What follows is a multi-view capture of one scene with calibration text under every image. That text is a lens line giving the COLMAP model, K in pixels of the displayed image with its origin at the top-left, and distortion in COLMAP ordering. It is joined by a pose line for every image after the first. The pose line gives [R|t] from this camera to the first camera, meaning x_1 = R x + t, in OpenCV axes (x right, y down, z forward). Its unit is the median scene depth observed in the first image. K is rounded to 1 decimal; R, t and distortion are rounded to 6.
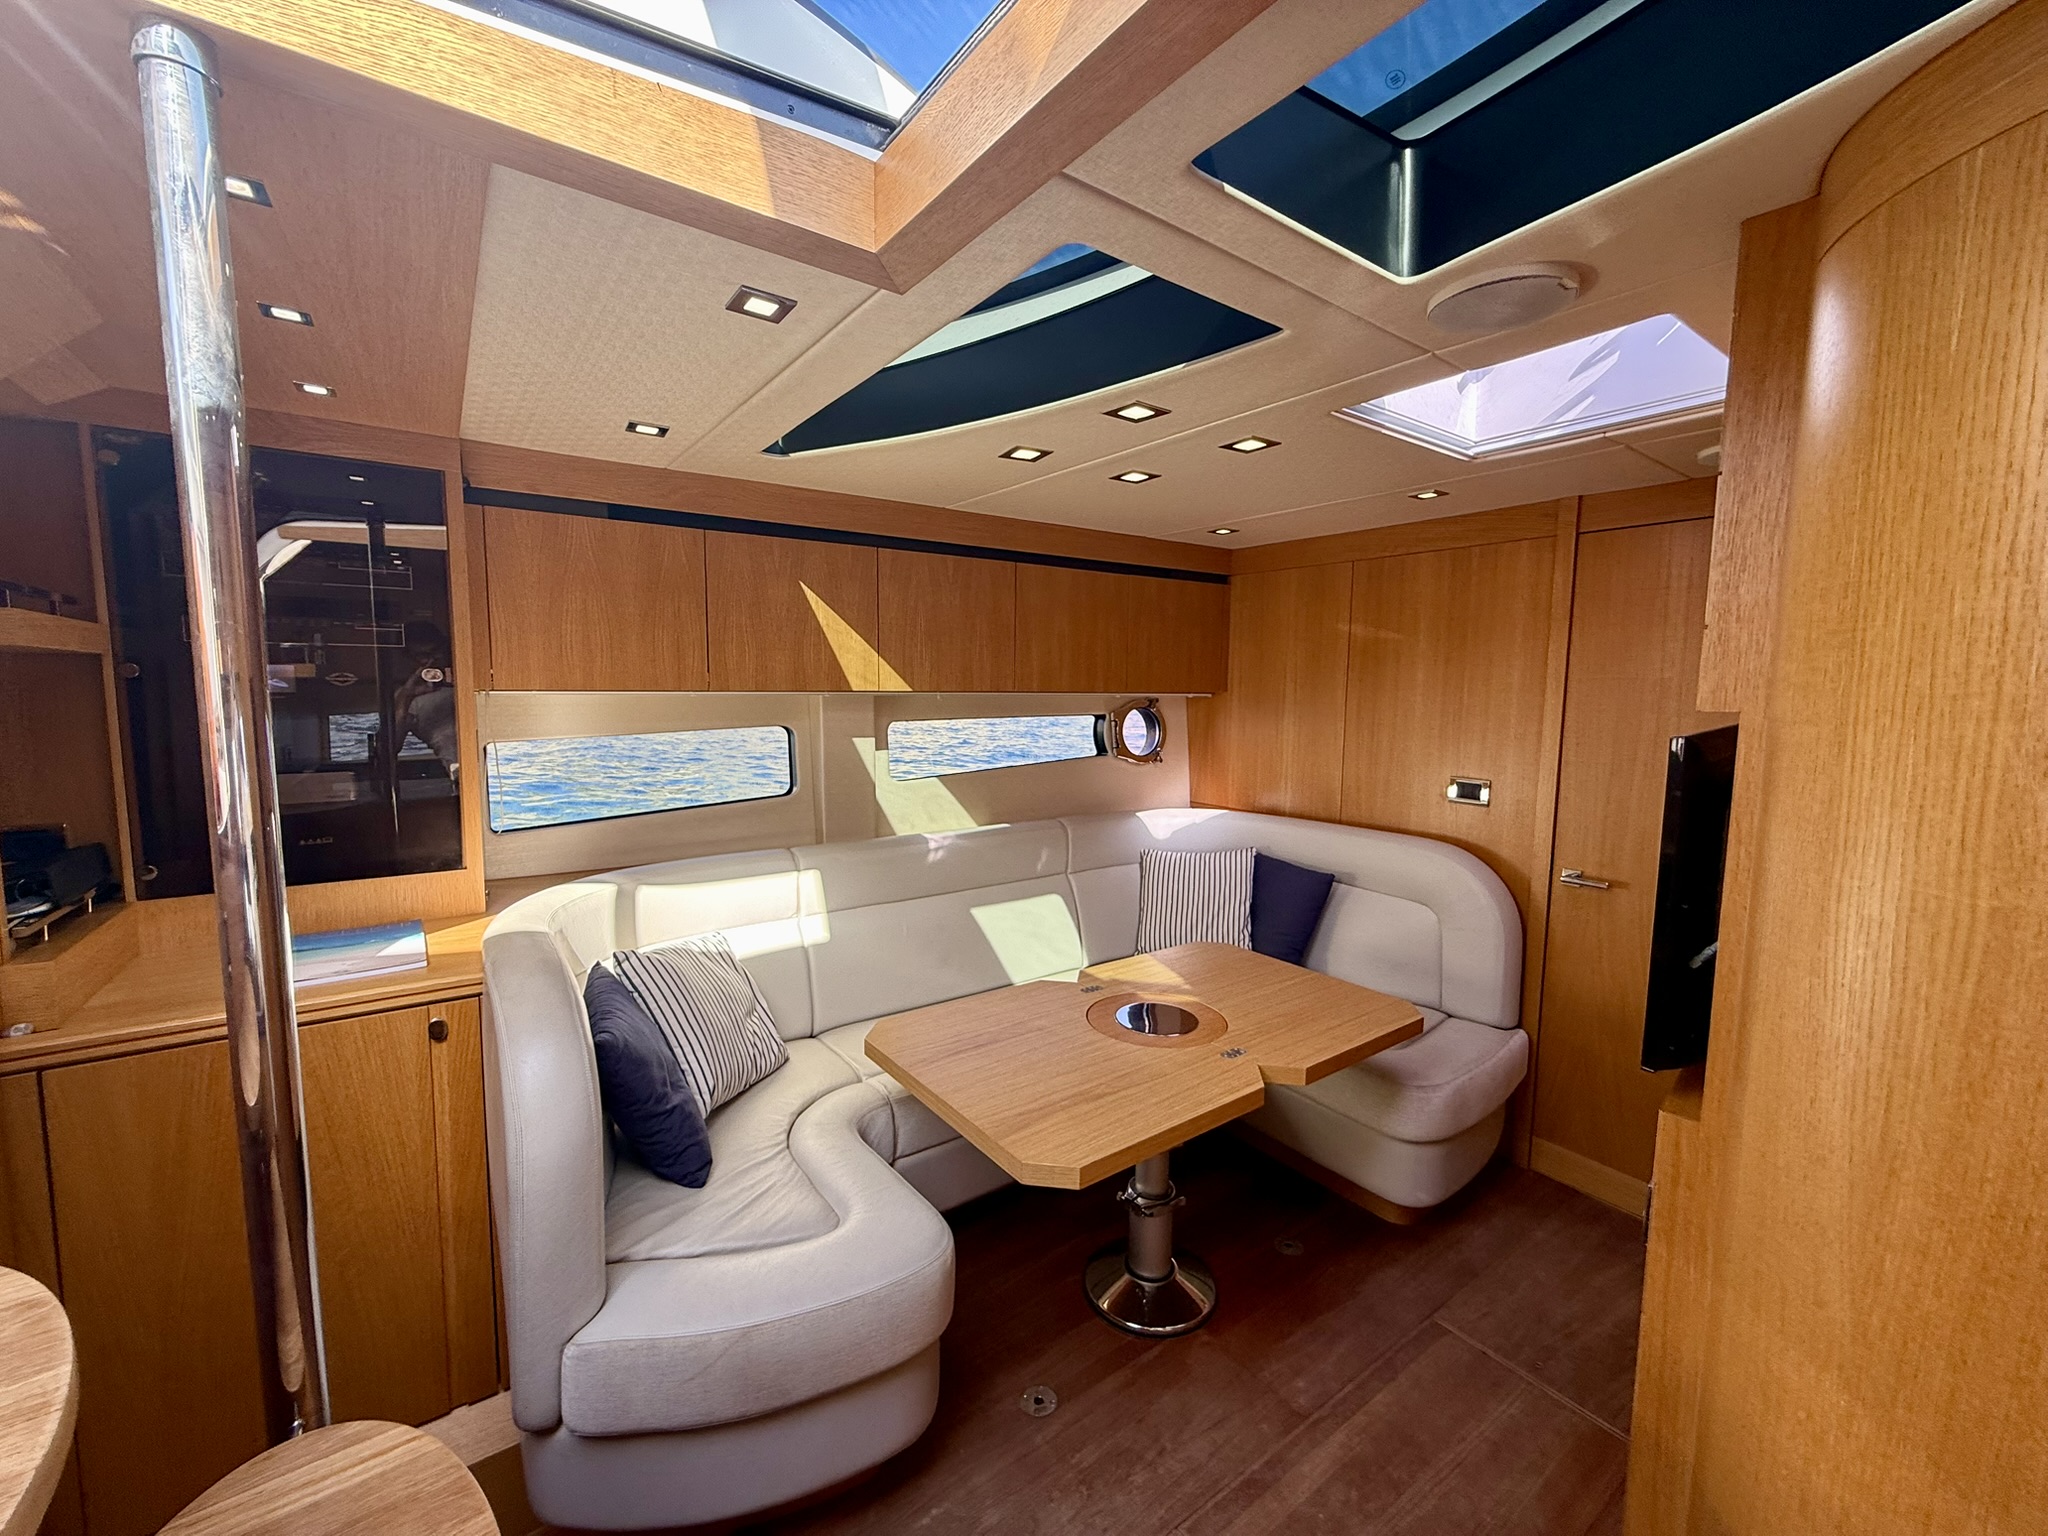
lens RADIAL K [[812.7, 0, 1018.0], [0, 812.7, 767.4], [0, 0, 1]] dist [-0.002327, 0.000022]
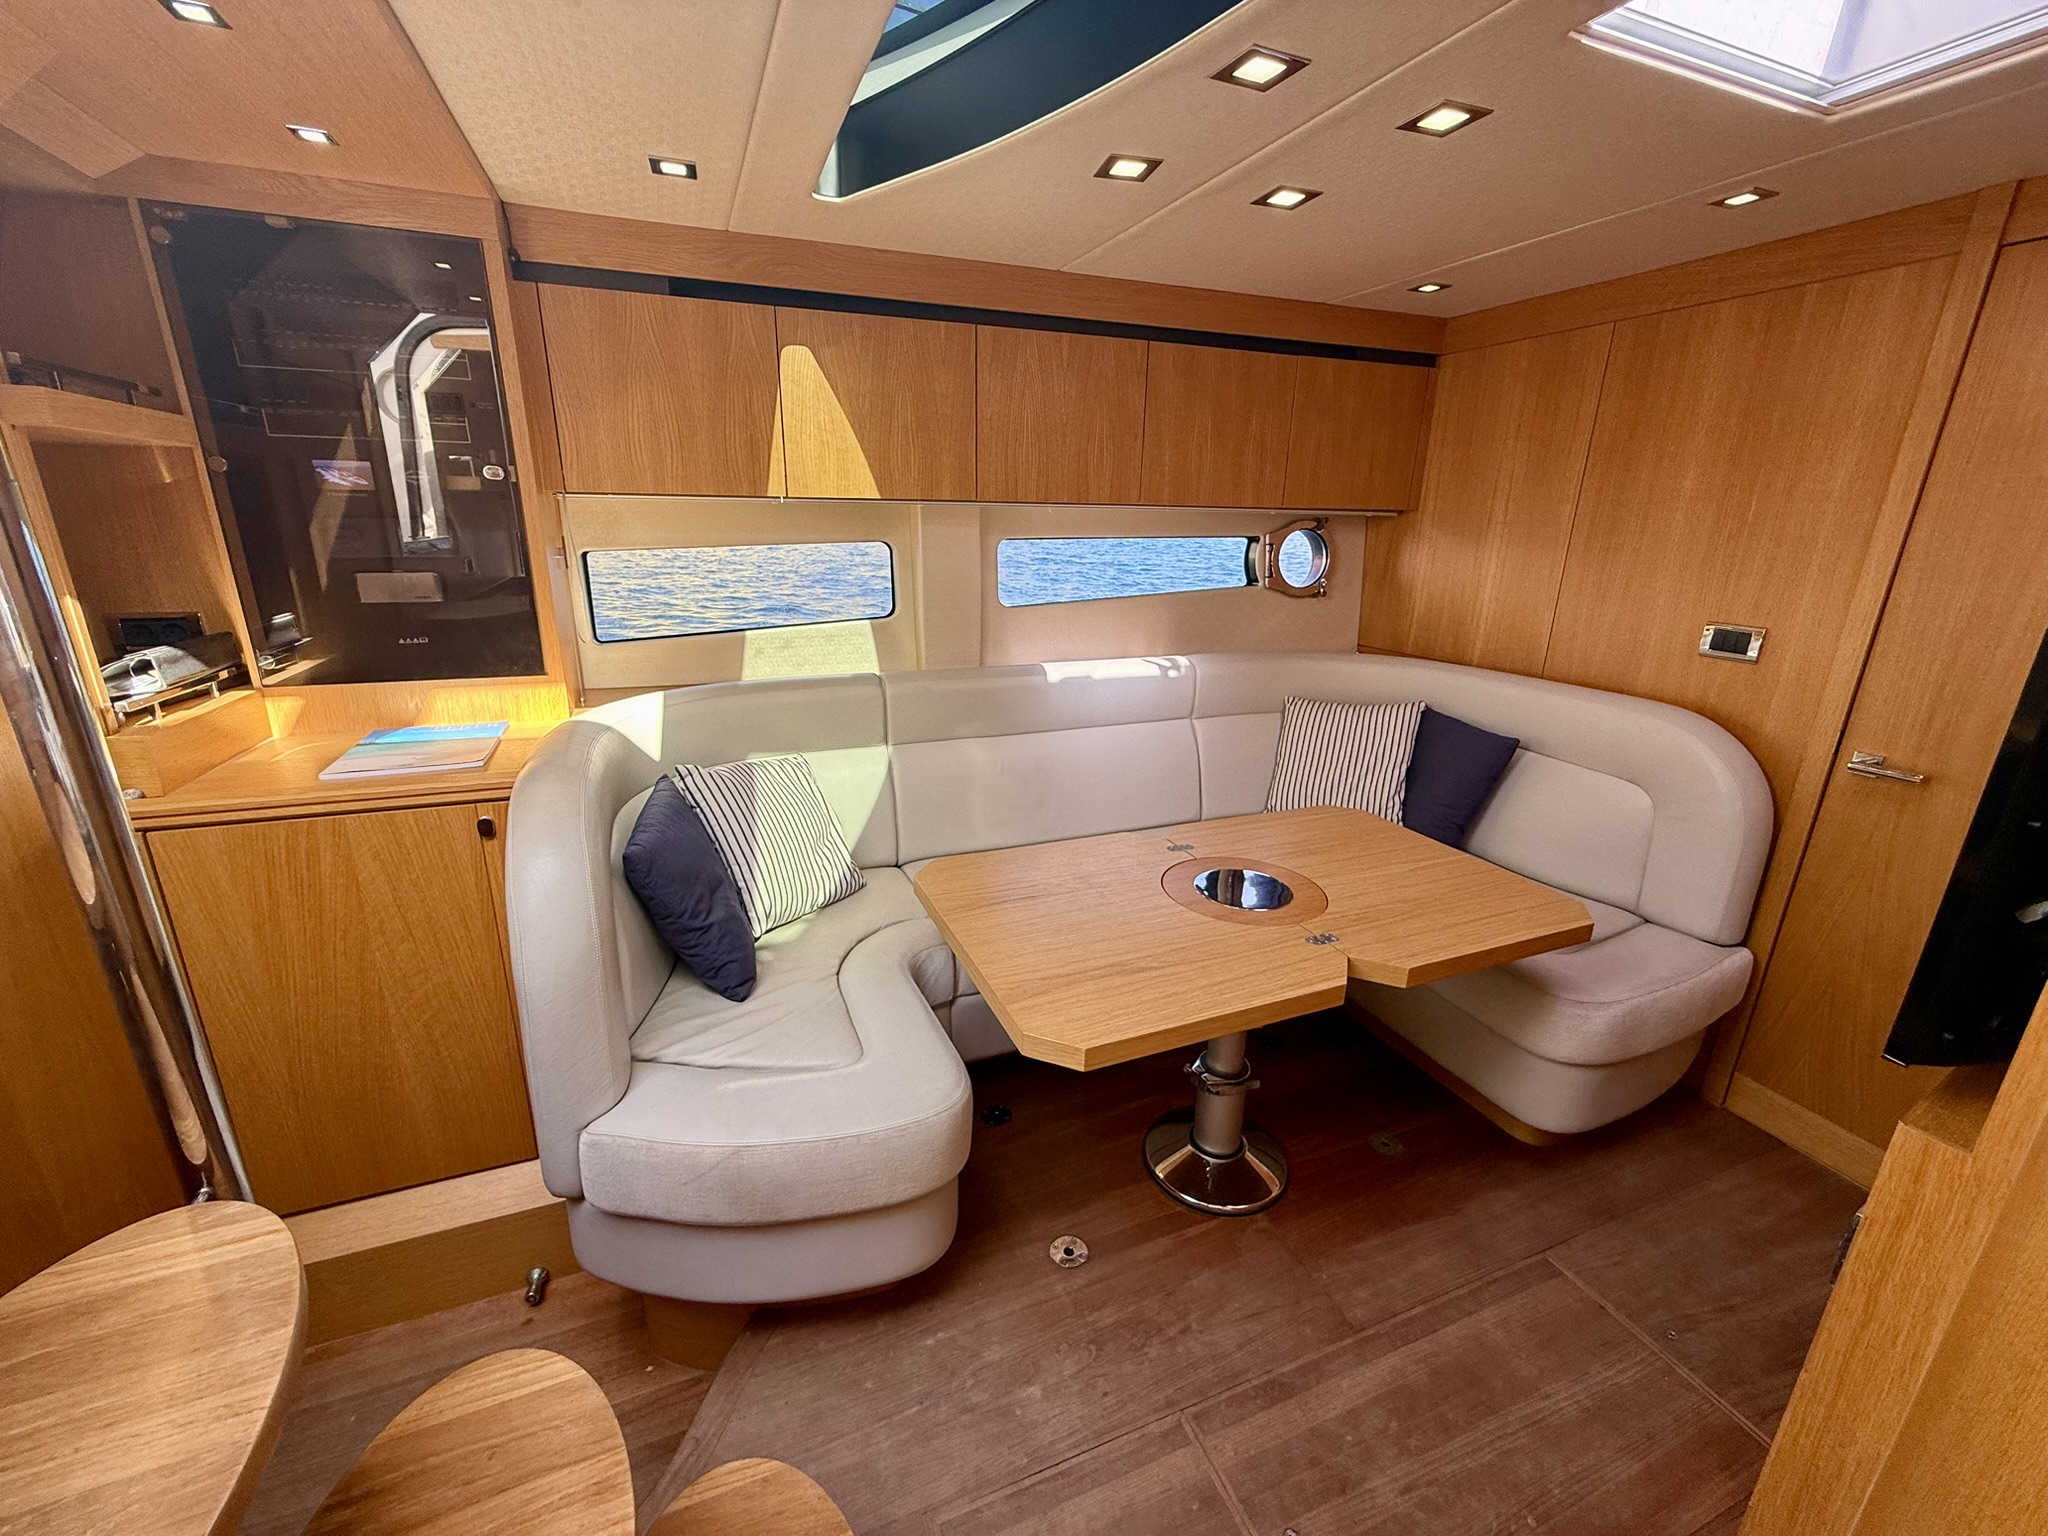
lens RADIAL K [[812.7, 0, 1019.2], [0, 812.7, 766.4], [0, 0, 1]] dist [-0.002327, 0.000022]
pose [[0.971608, 0.074483, -0.224567, 0.137790], [-0.029616, 0.979977, 0.196898, 0.021026], [0.234736, -0.184657, 0.954359, 0.160134]]
